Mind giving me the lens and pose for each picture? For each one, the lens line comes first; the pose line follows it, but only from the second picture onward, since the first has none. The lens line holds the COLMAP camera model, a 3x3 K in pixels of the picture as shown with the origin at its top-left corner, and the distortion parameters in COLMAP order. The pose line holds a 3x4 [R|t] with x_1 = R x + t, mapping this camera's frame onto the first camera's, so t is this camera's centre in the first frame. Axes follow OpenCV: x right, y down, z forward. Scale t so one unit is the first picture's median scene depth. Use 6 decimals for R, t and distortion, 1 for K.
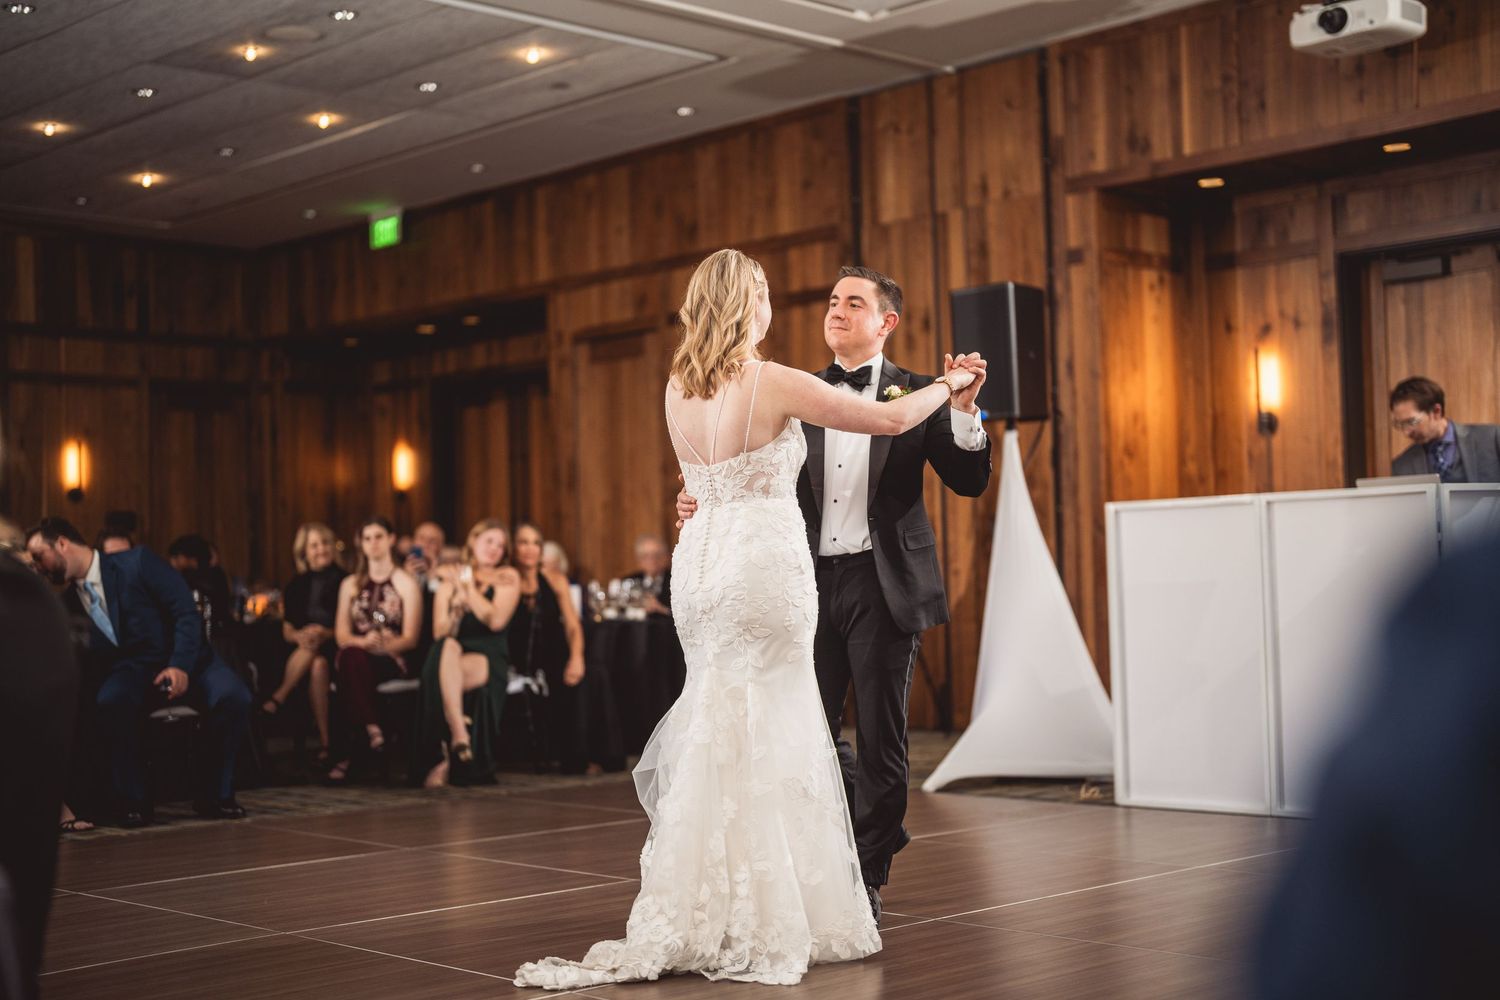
lens RADIAL K [[2074.9, 0, 750.0], [0, 2074.9, 500.0], [0, 0, 1]] dist [-0.151307, 0.741012]
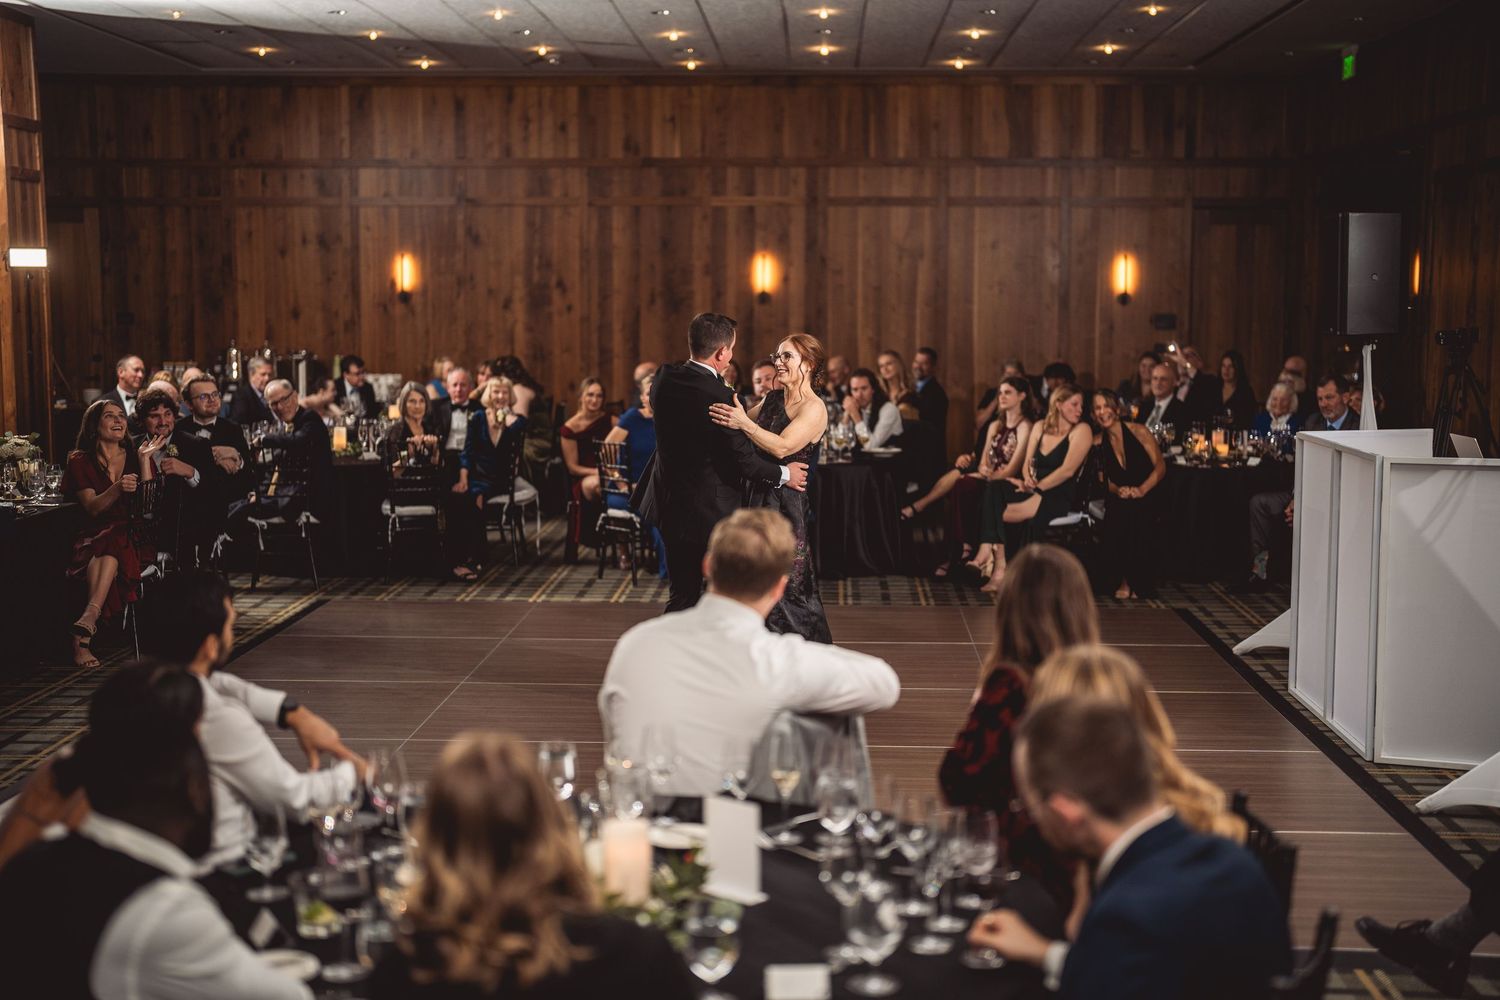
lens RADIAL K [[2074.9, 0, 750.0], [0, 2074.9, 500.0], [0, 0, 1]] dist [-0.151307, 0.741012]
pose [[0.699968, 0.103713, -0.706603, 0.390790], [0.006715, 0.988400, 0.151726, -0.070993], [0.714142, -0.110948, 0.691152, -0.012731]]
